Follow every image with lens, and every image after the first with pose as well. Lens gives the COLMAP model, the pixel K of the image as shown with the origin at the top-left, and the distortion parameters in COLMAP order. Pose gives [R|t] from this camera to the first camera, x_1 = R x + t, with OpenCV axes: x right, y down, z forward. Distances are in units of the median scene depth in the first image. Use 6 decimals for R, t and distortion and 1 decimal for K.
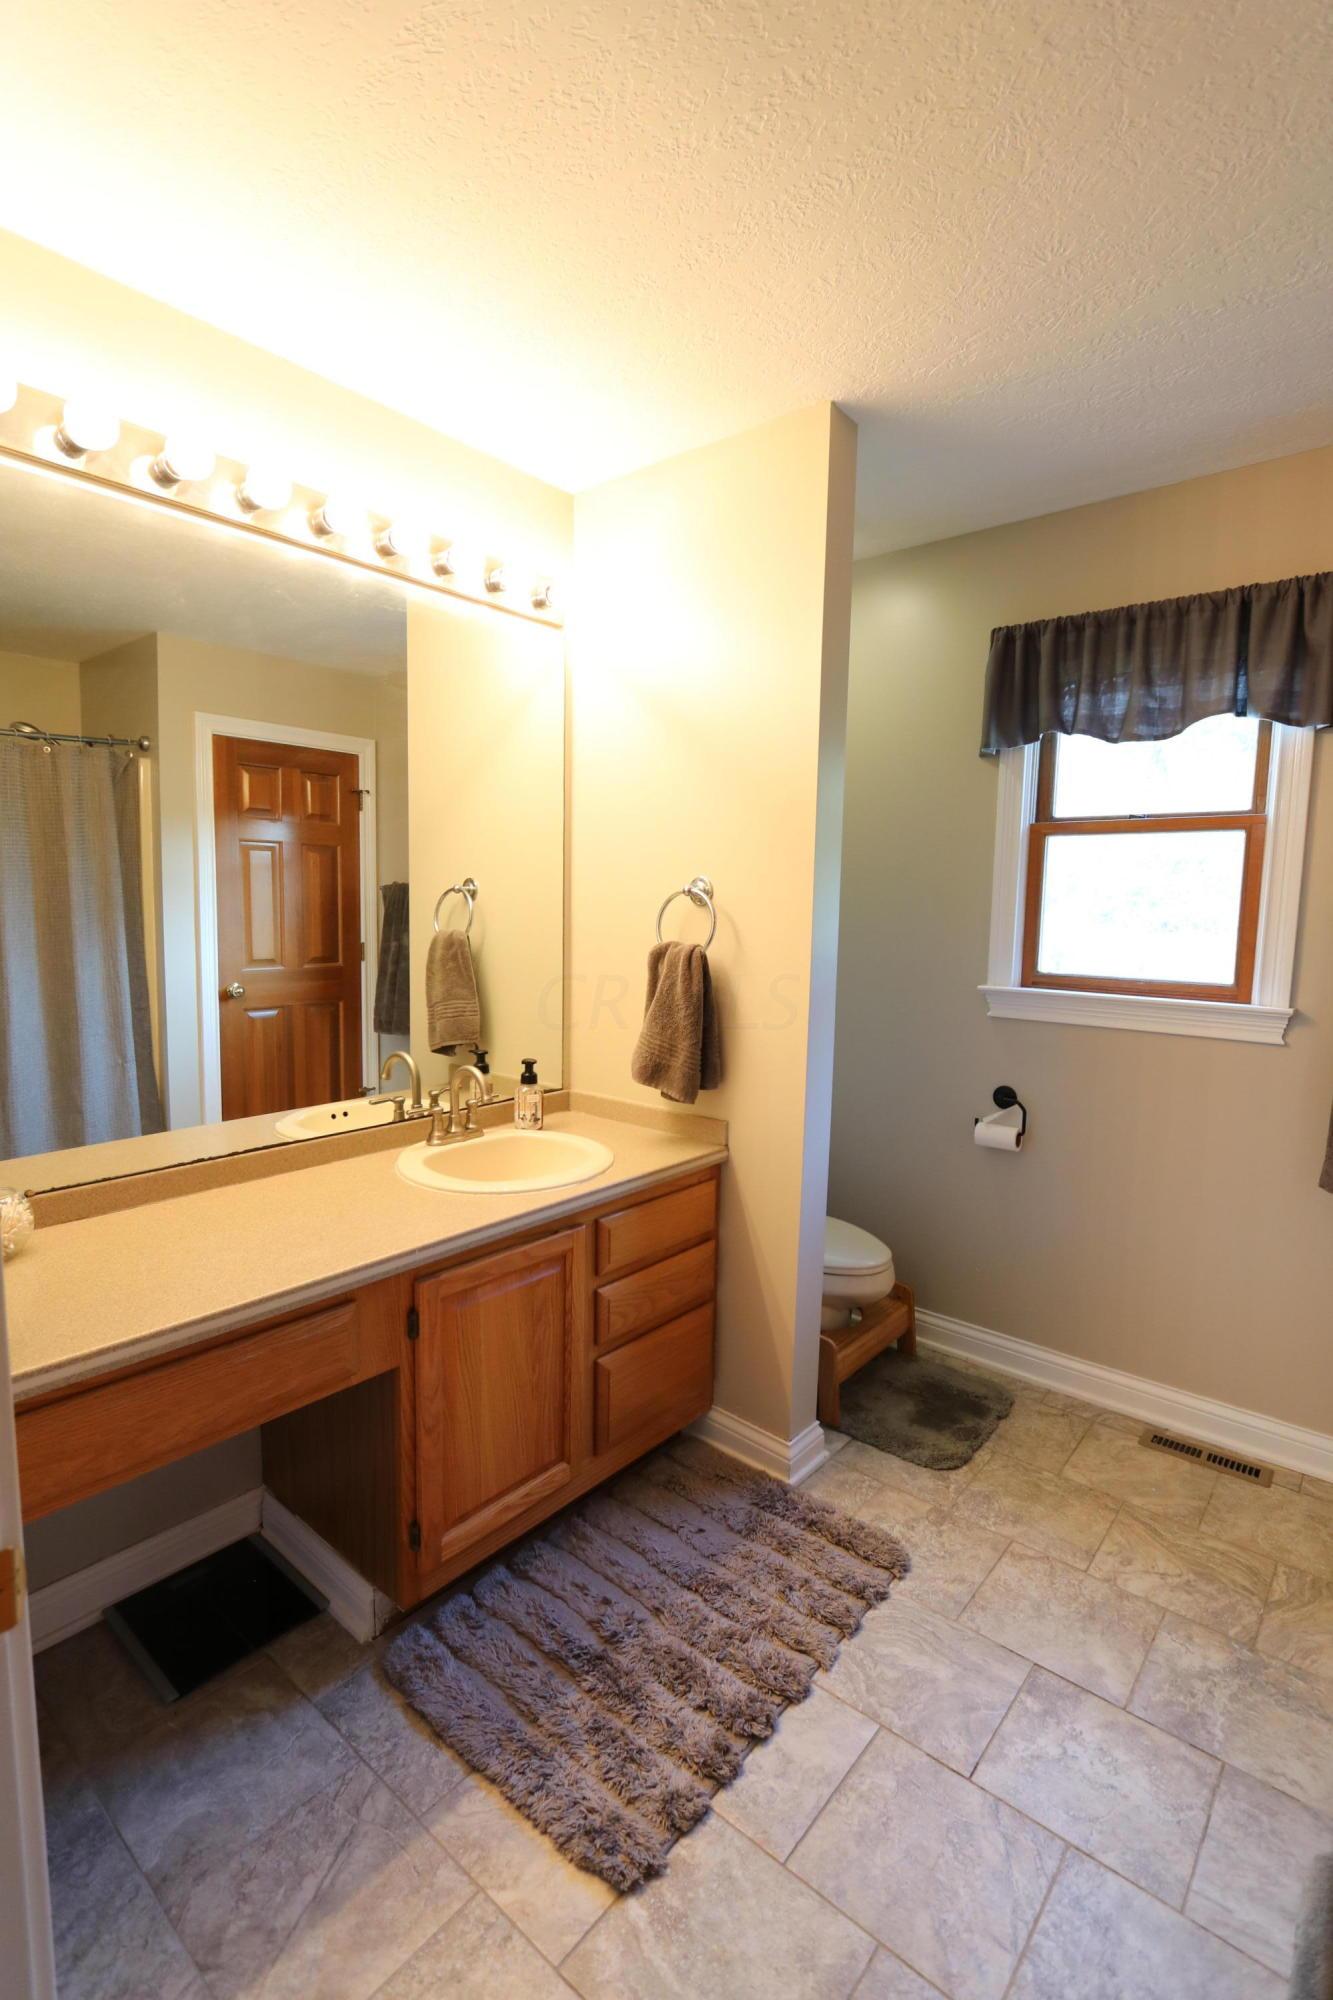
lens RADIAL K [[927.1, 0, 666.5], [0, 927.1, 1000.0], [0, 0, 1]] dist [-0.003160, 0.000380]
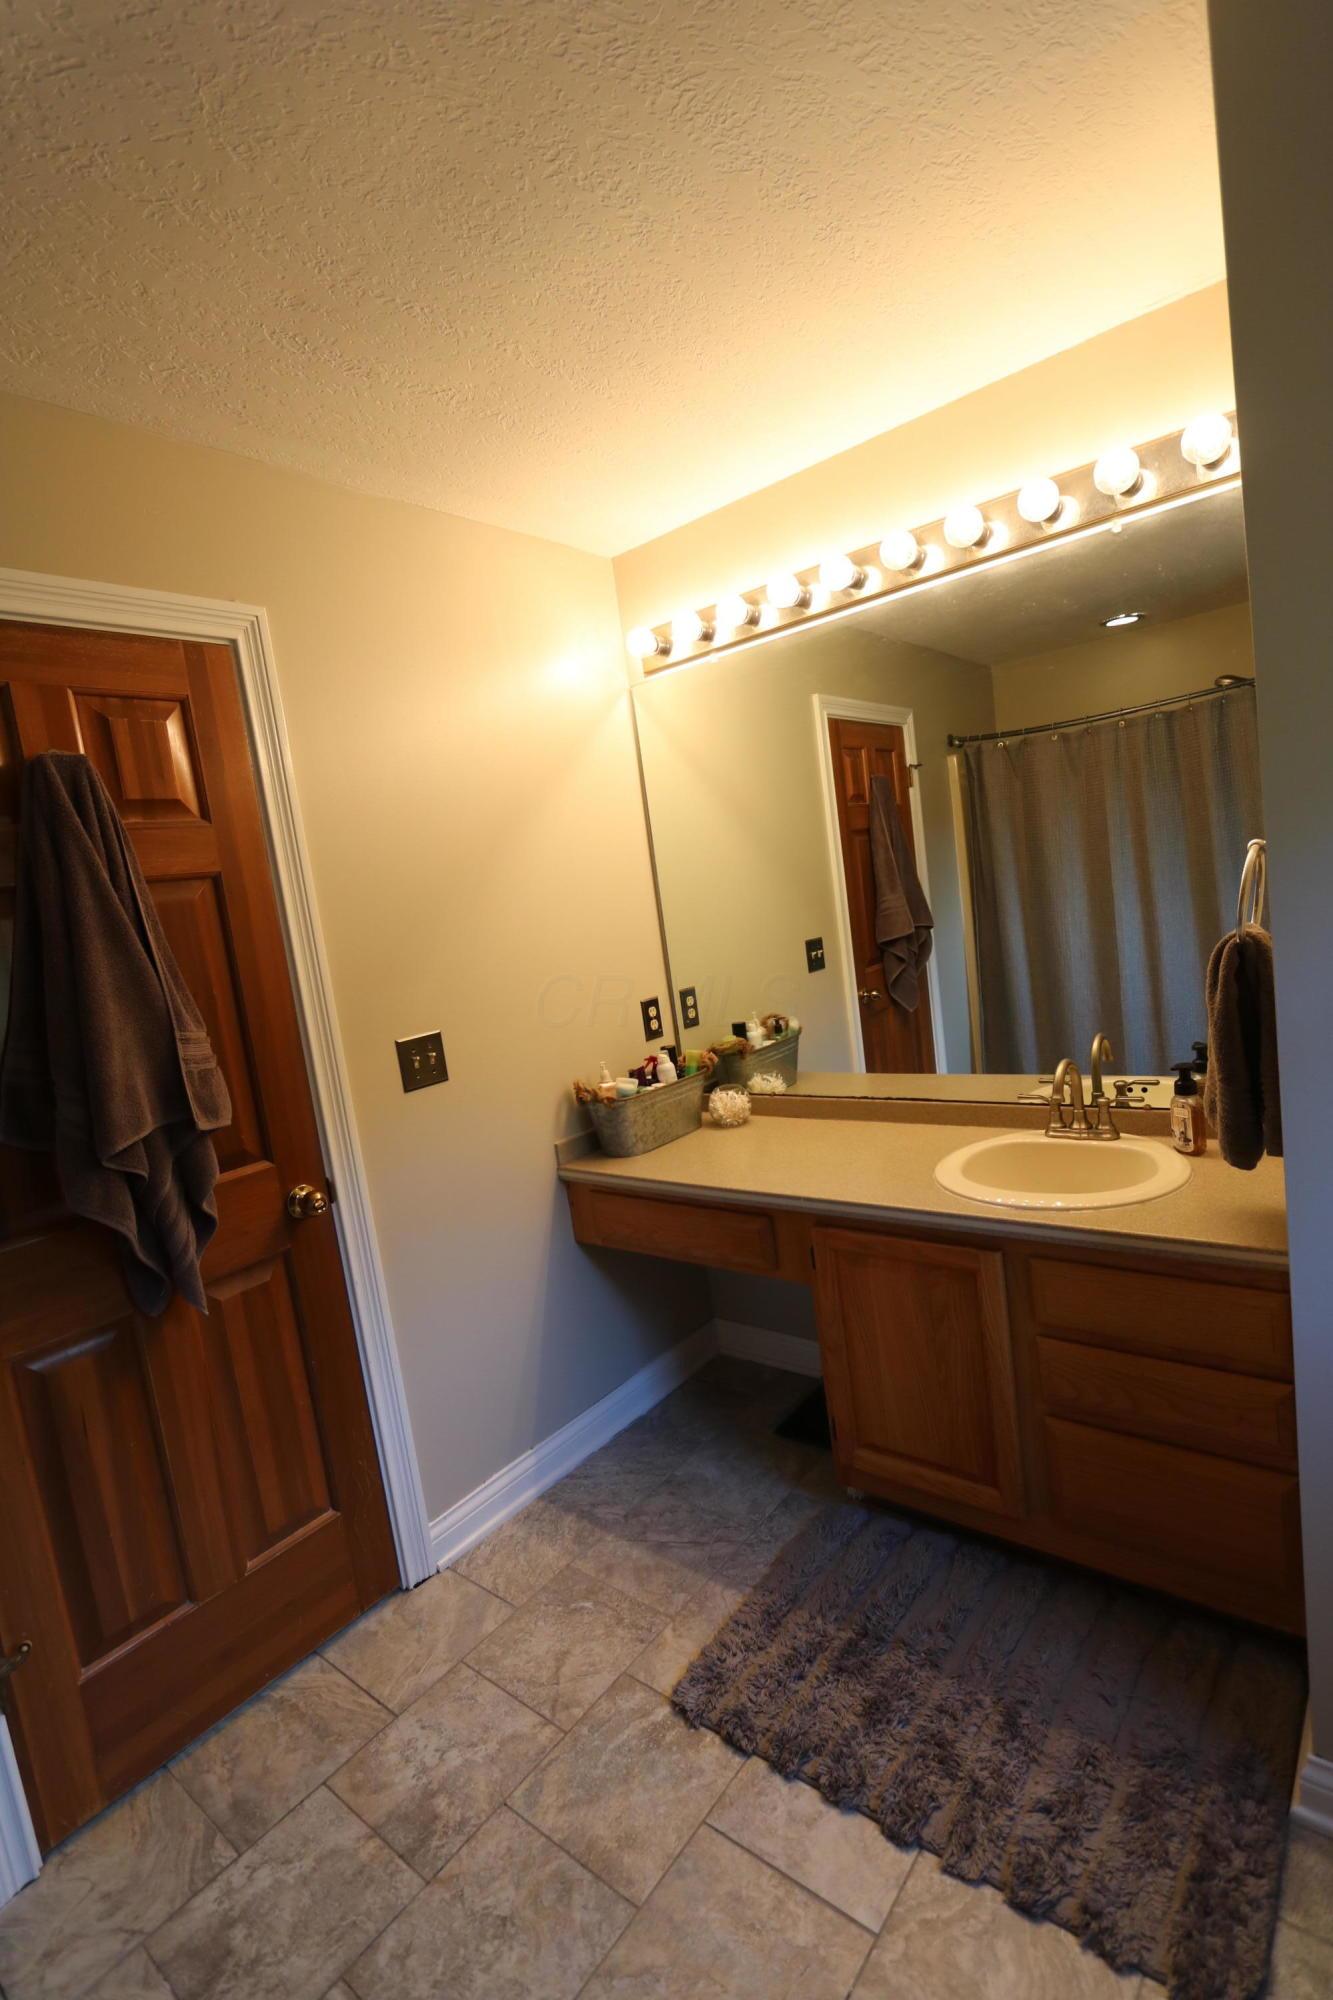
lens RADIAL K [[927.1, 0, 666.5], [0, 927.1, 1000.0], [0, 0, 1]] dist [-0.003160, 0.000380]
pose [[0.025988, 0.093670, -0.995264, 0.982884], [0.028377, 0.995130, 0.094398, -0.123071], [0.999259, -0.030696, 0.023203, 0.837289]]
